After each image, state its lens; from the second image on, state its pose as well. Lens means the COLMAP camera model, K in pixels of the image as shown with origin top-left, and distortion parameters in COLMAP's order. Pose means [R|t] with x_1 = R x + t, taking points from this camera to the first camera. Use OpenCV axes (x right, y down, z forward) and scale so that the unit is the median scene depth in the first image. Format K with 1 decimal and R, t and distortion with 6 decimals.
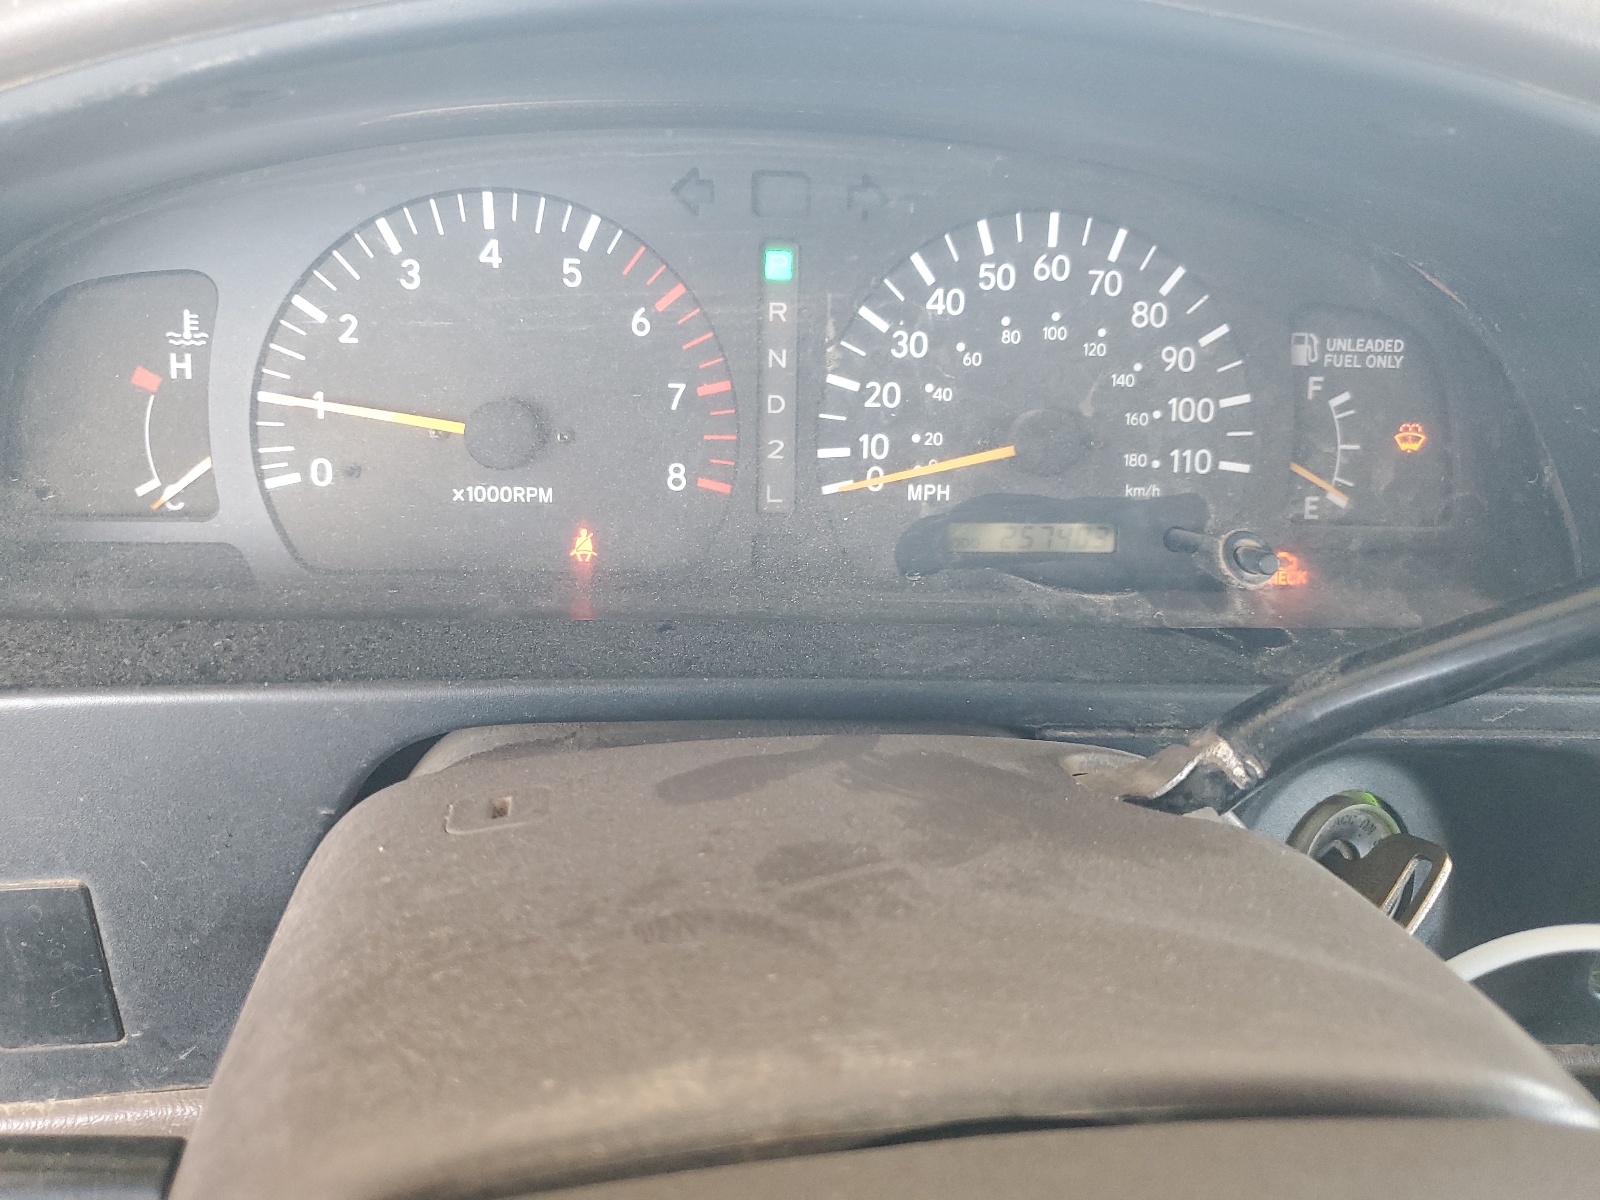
lens RADIAL K [[1309.9, 0, 798.9], [0, 1309.9, 596.6], [0, 0, 1]] dist [-0.001643, -0.001414]
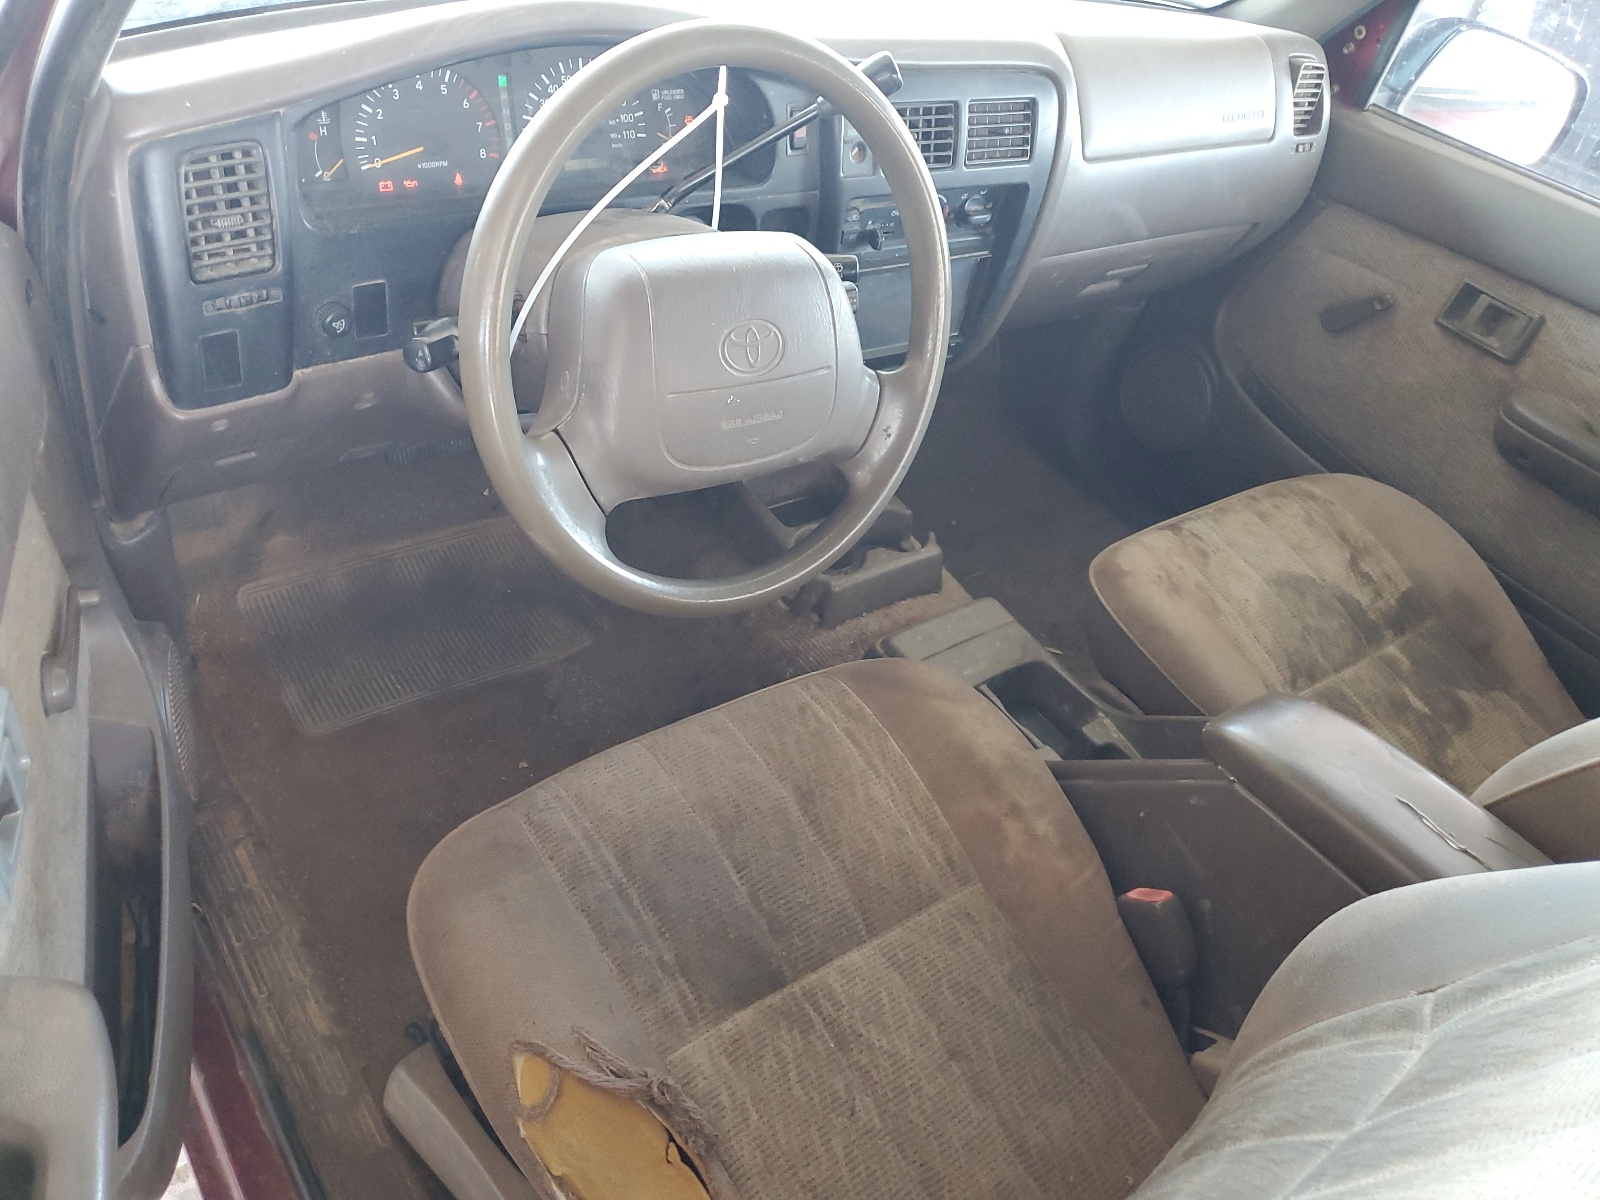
lens RADIAL K [[1309.9, 0, 797.4], [0, 1309.9, 604.5], [0, 0, 1]] dist [-0.001643, -0.001414]
pose [[0.868234, -0.241377, 0.433481, -1.085021], [0.125383, 0.952067, 0.279011, 0.161625], [-0.480050, -0.187896, 0.856882, -2.328079]]
